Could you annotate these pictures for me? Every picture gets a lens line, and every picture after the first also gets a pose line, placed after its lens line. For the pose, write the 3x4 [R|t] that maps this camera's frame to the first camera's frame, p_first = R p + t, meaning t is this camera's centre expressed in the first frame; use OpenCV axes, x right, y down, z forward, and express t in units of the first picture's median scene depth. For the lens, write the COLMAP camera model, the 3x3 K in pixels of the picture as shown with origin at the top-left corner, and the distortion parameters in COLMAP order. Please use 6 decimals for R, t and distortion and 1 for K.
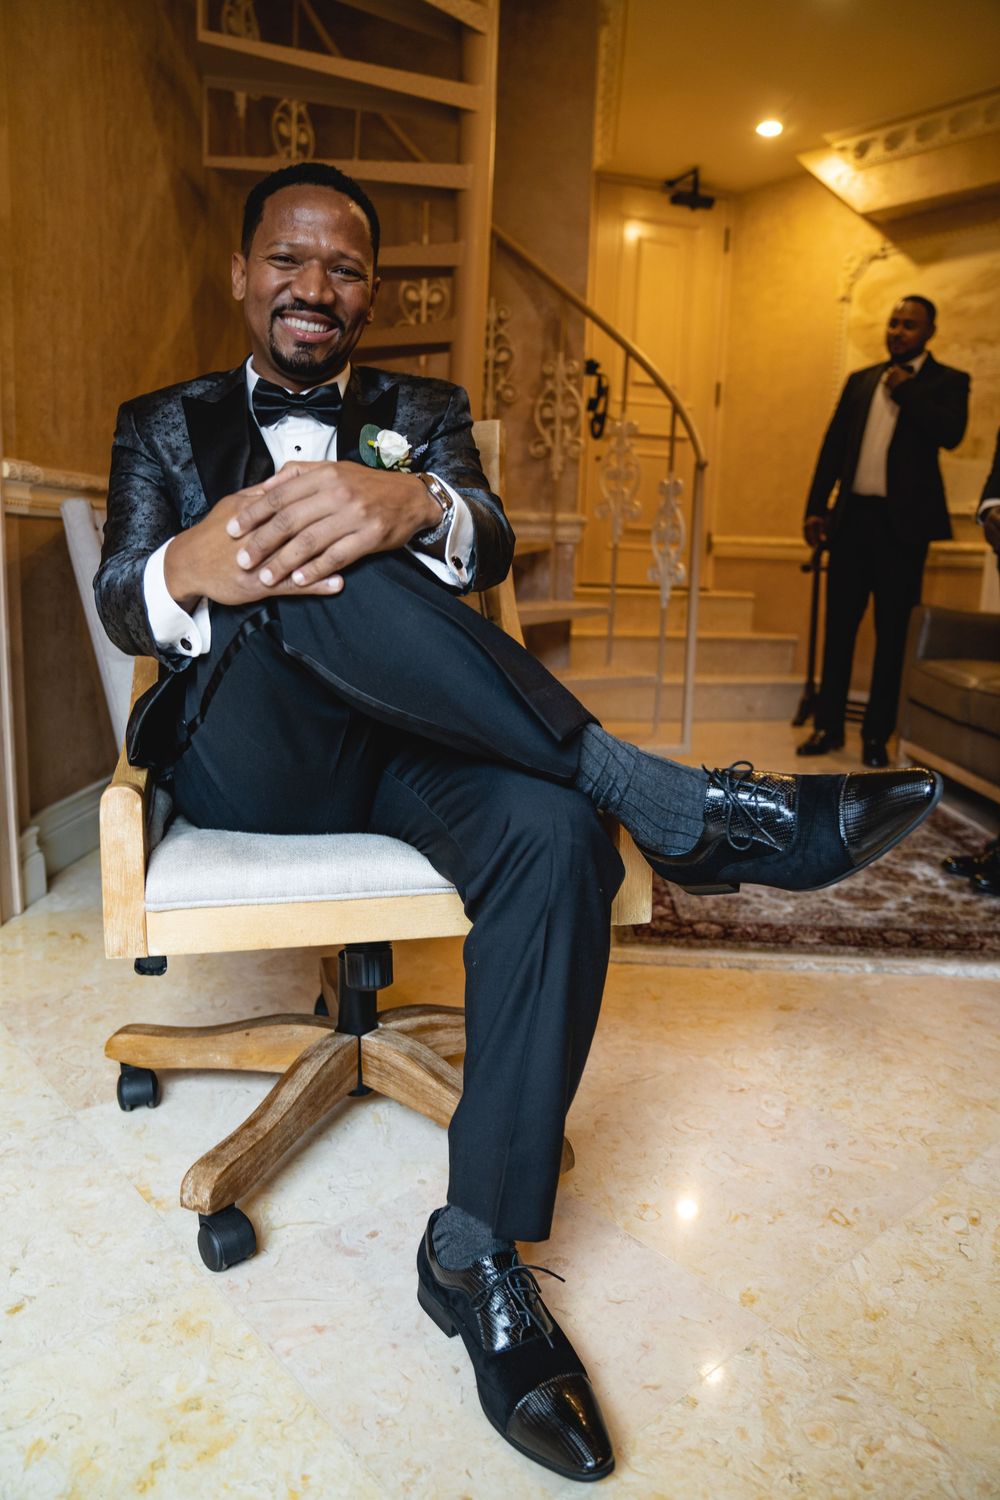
lens RADIAL K [[1038.8, 0, 500.0], [0, 1038.8, 750.0], [0, 0, 1]] dist [-0.131977, 0.101725]
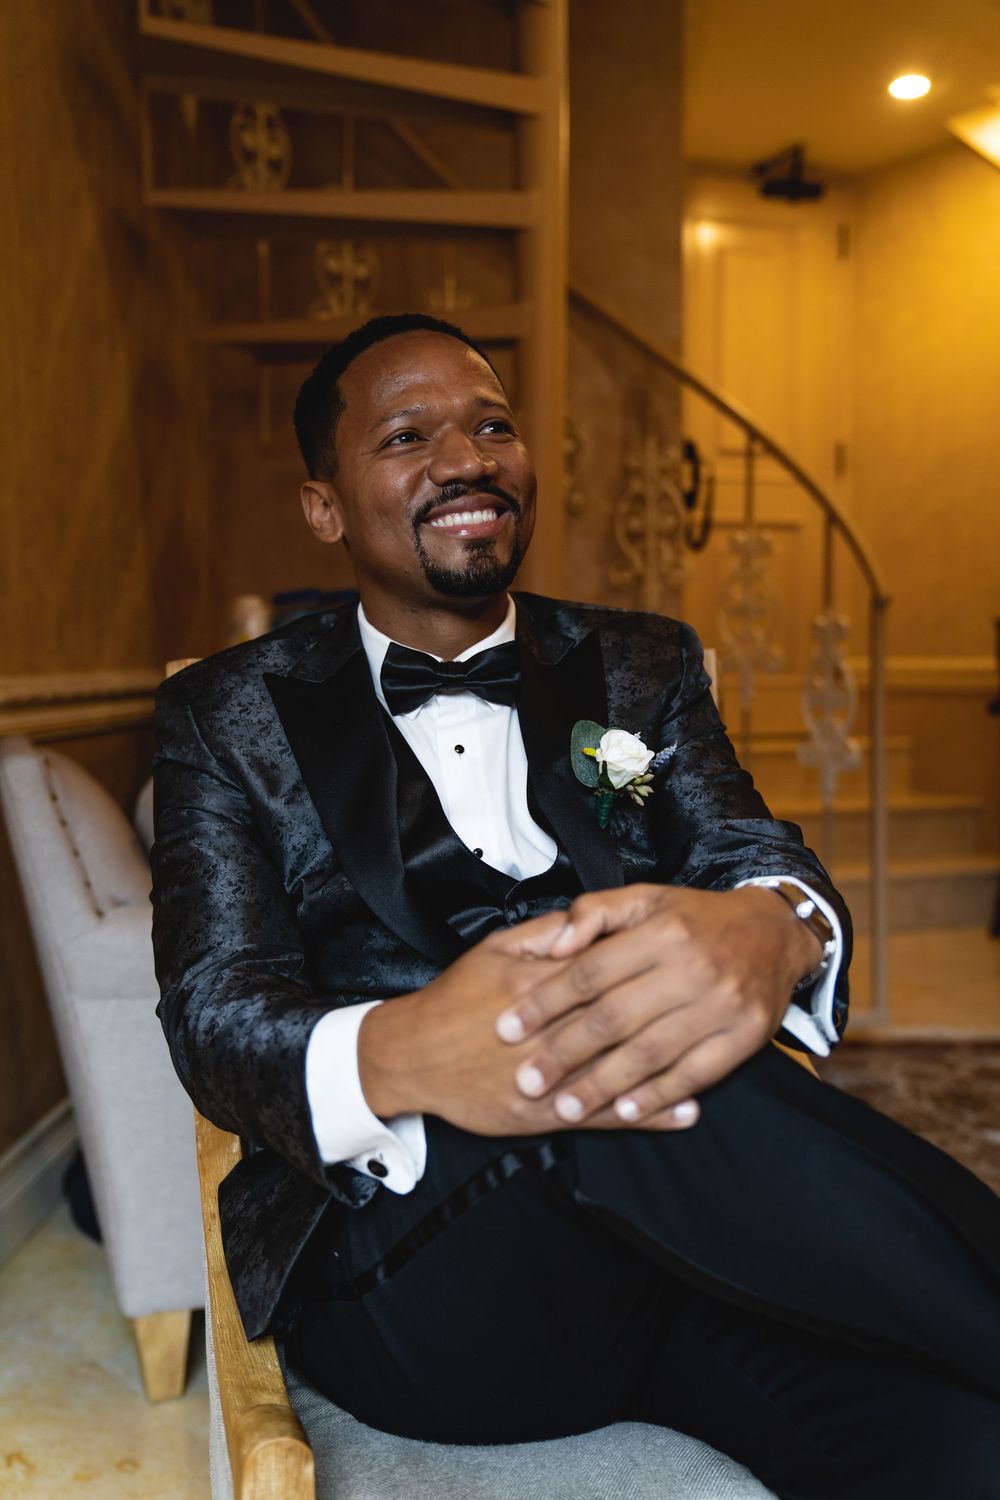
lens RADIAL K [[1481.4, 0, 500.0], [0, 1481.4, 750.0], [0, 0, 1]] dist [-0.092670, 0.333750]
pose [[0.999009, -0.042643, 0.012731, -0.175498], [0.043858, 0.991911, -0.119114, -0.177683], [-0.007548, 0.119554, 0.992799, 0.093132]]
